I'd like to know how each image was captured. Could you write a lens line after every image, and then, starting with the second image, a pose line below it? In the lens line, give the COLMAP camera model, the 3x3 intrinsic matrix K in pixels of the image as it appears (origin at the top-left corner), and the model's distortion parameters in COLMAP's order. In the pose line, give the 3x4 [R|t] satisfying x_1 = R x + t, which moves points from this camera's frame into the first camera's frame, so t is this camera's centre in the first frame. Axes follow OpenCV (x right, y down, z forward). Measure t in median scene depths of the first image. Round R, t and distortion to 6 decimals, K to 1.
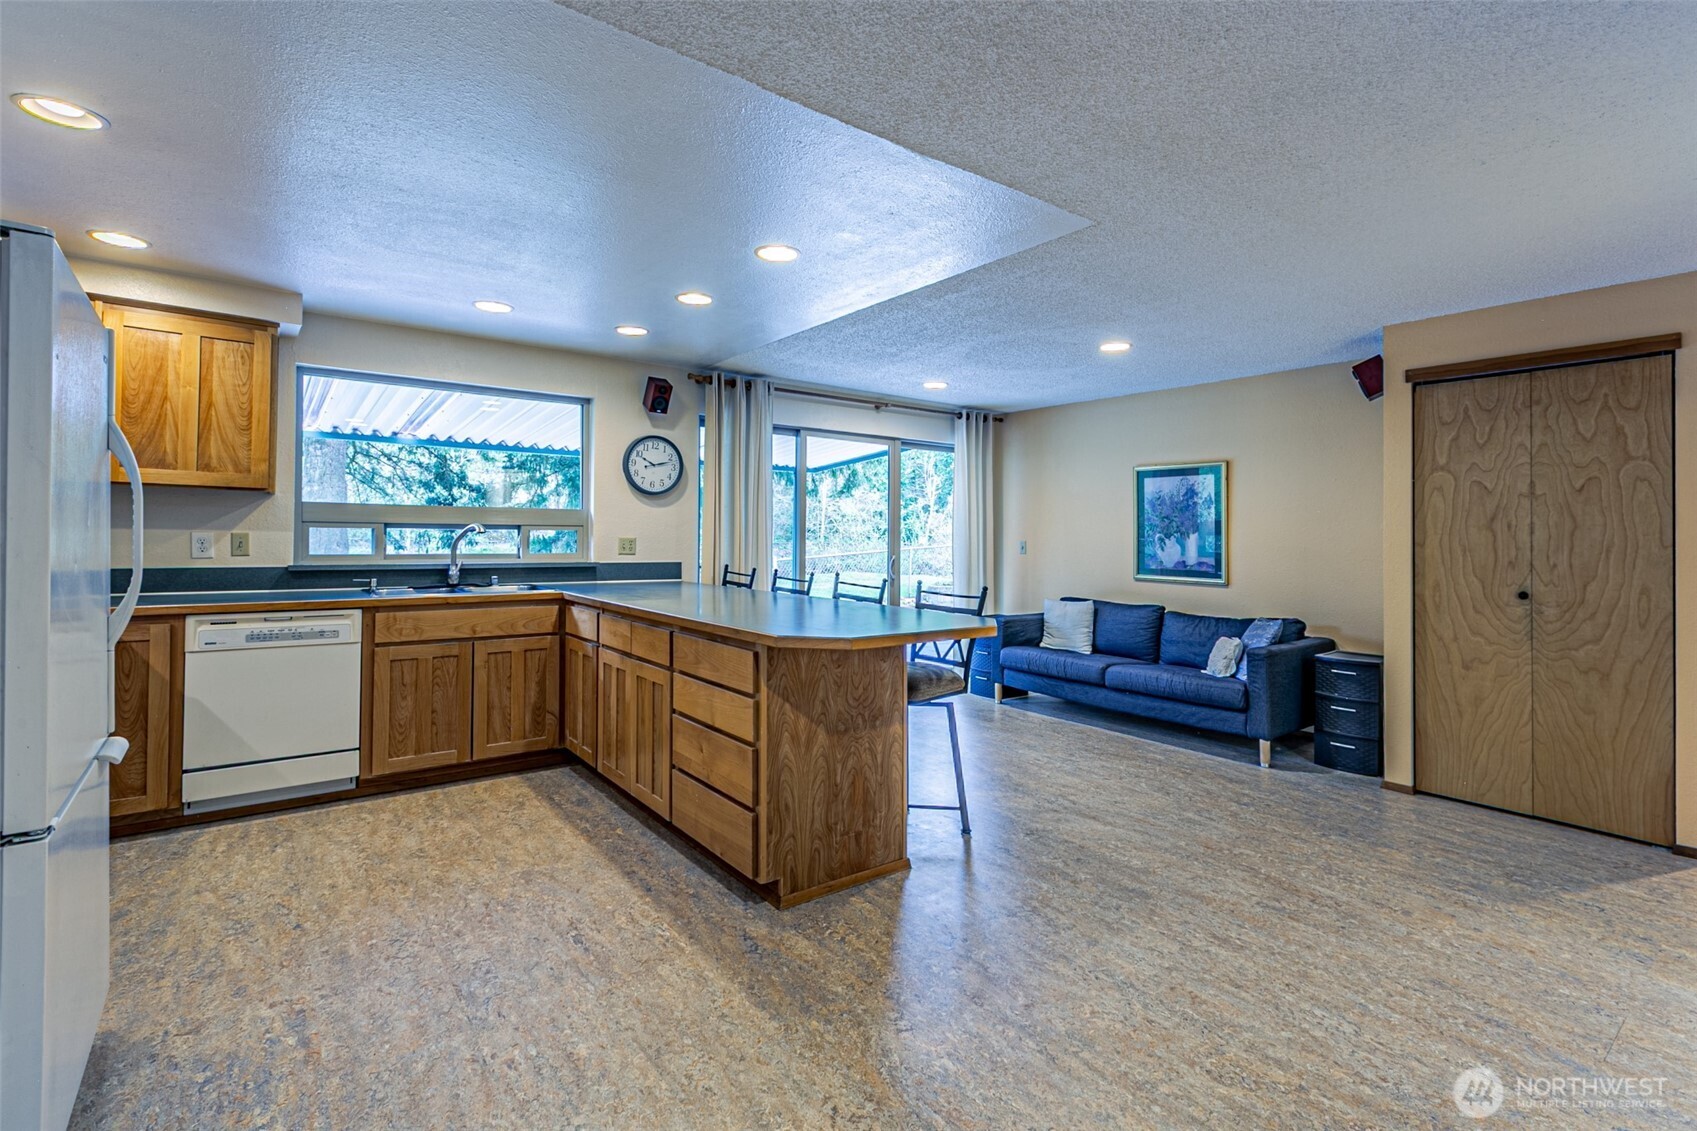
lens RADIAL K [[779.3, 0, 872.7], [0, 779.3, 522.9], [0, 0, 1]] dist [0.004804, -0.003625]
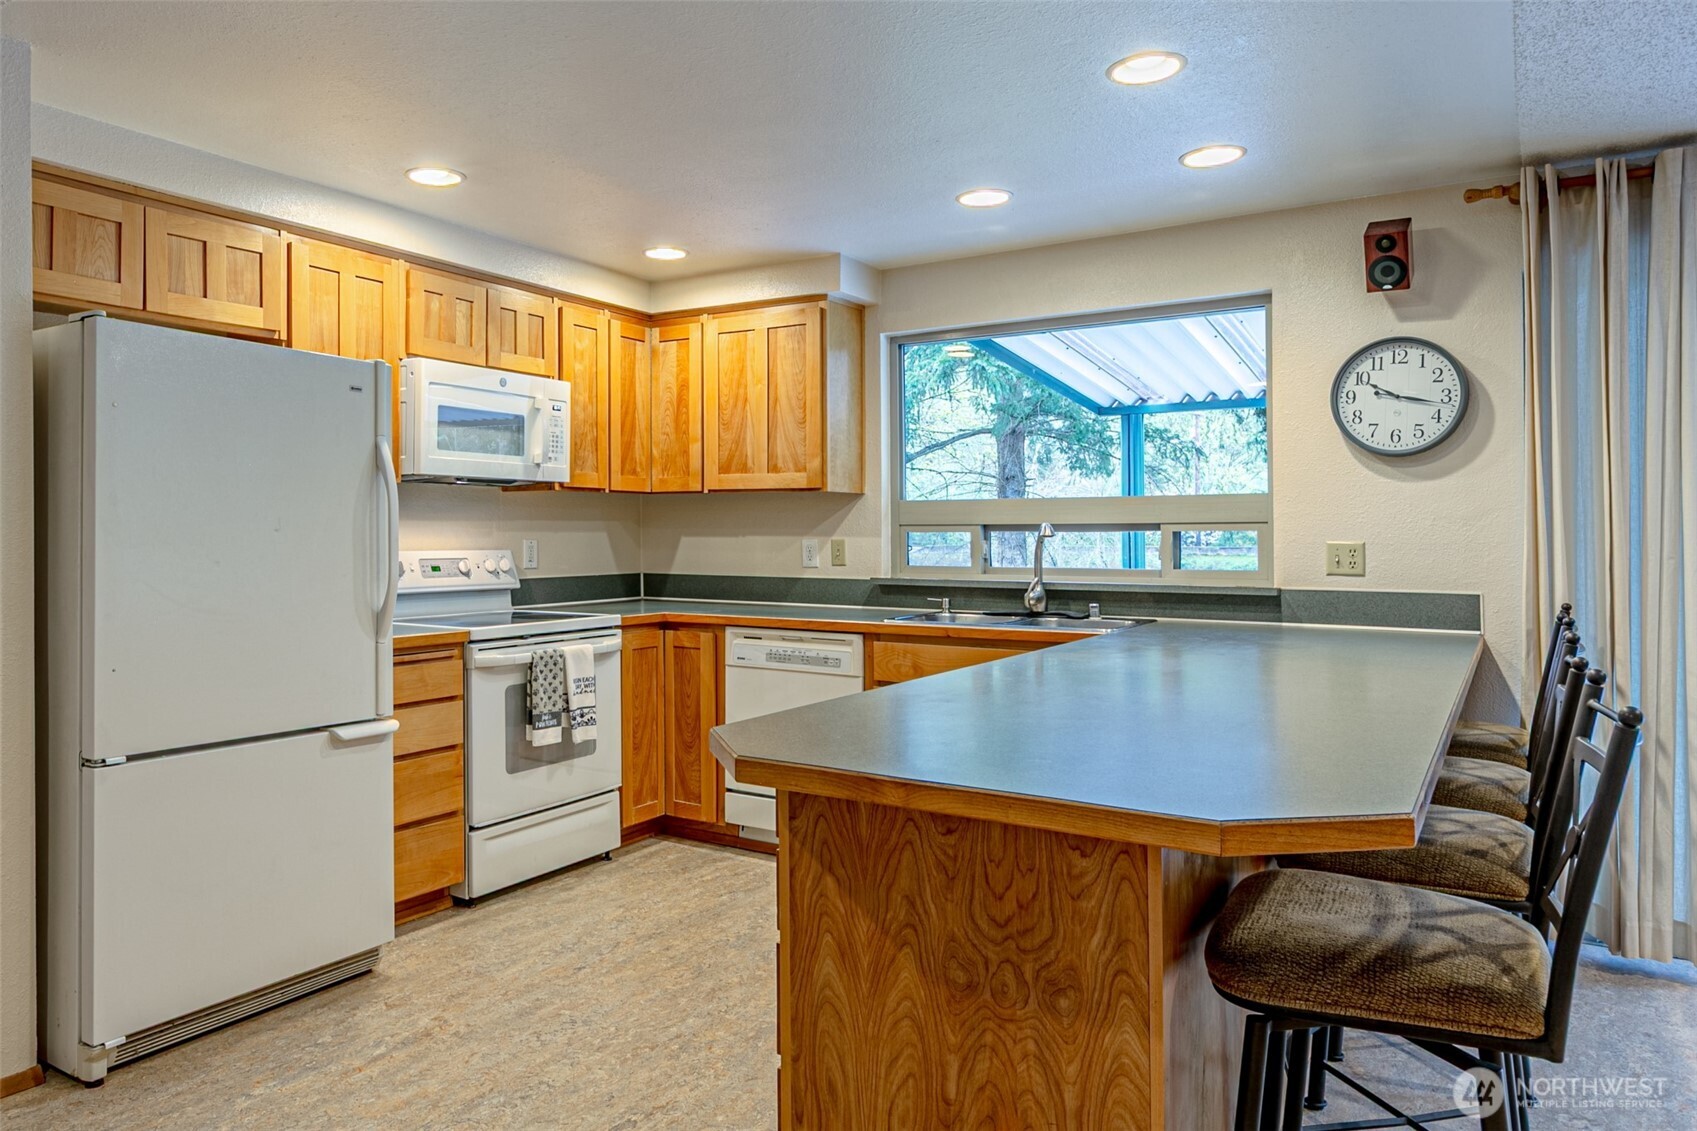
lens RADIAL K [[1141.5, 0, 725.9], [0, 1141.5, 516.8], [0, 0, 1]] dist [-0.007916, 0.012189]
pose [[0.289476, -0.027224, -0.956798, 0.518672], [0.021504, 0.999528, -0.021934, 0.017369], [0.956944, -0.014225, 0.289925, 0.667905]]
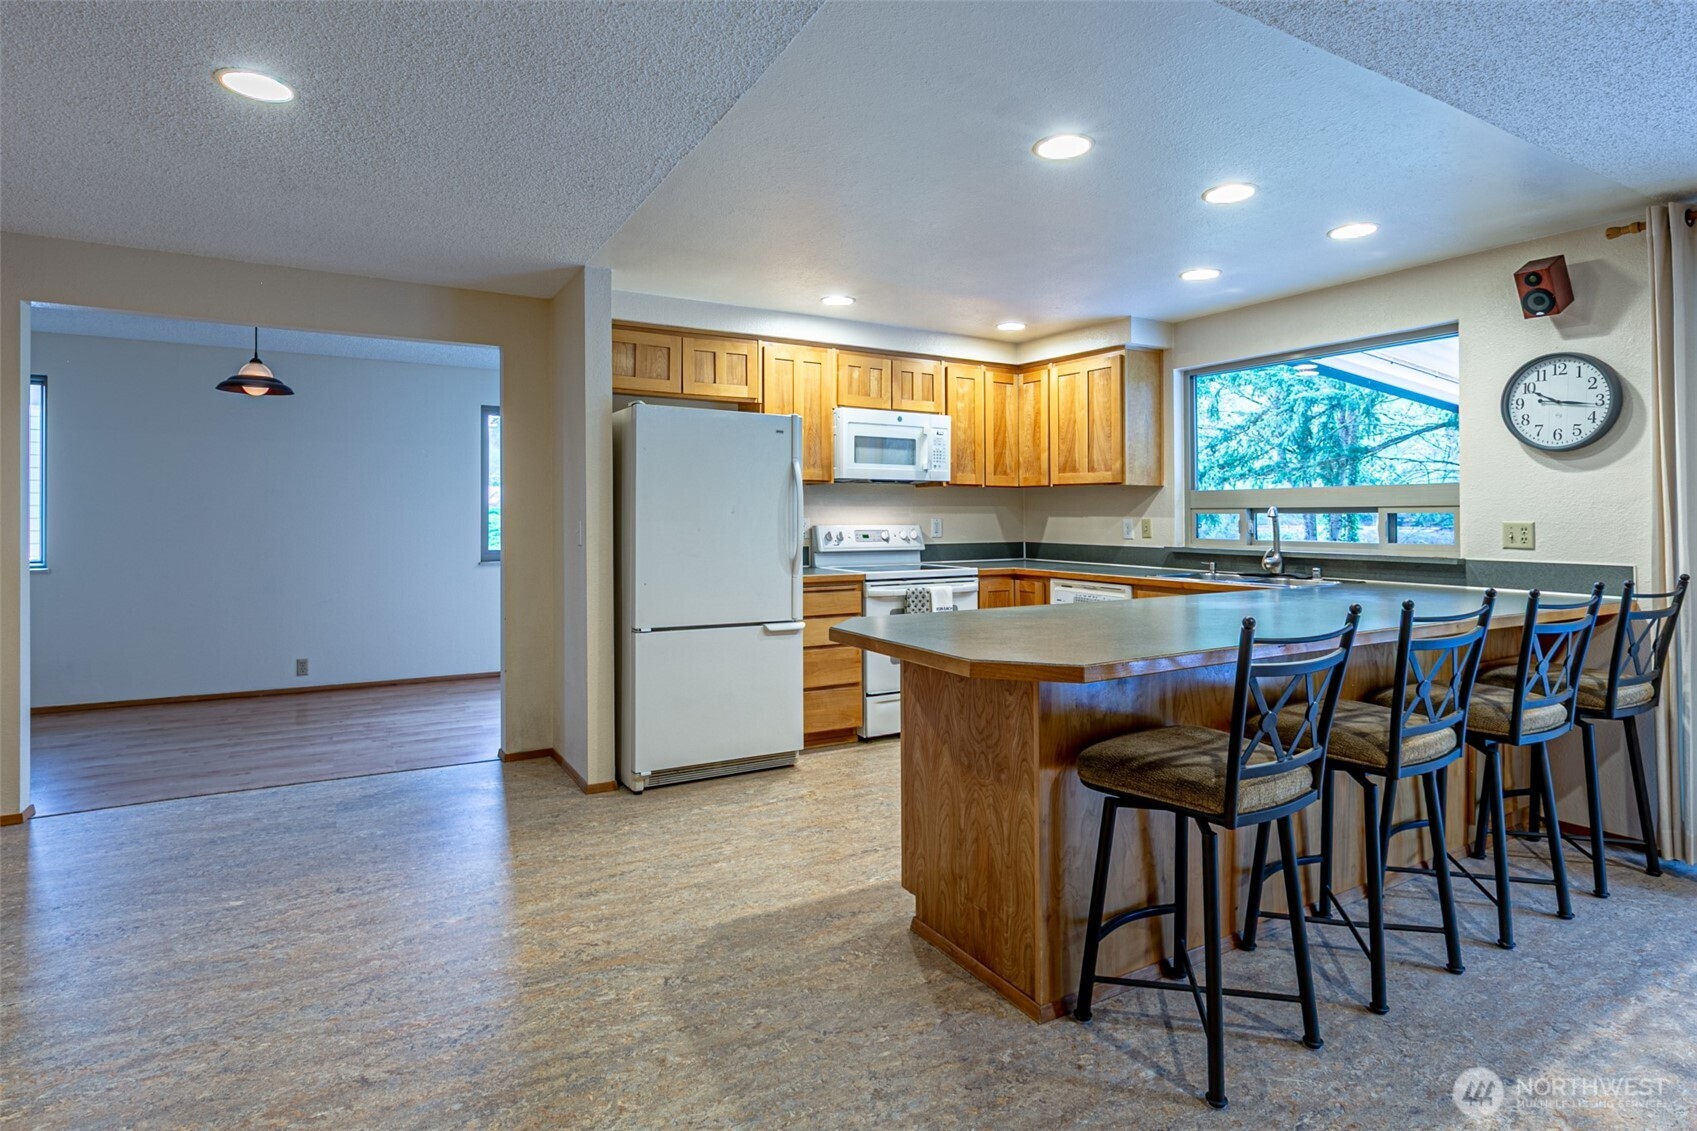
lens RADIAL K [[881.8, 0, 859.8], [0, 881.8, 490.8], [0, 0, 1]] dist [-0.007927, 0.000372]
pose [[-0.134465, -0.040167, -0.990104, 0.829087], [0.015974, 0.998960, -0.042695, 0.027942], [0.990790, -0.021557, -0.133683, 0.980244]]
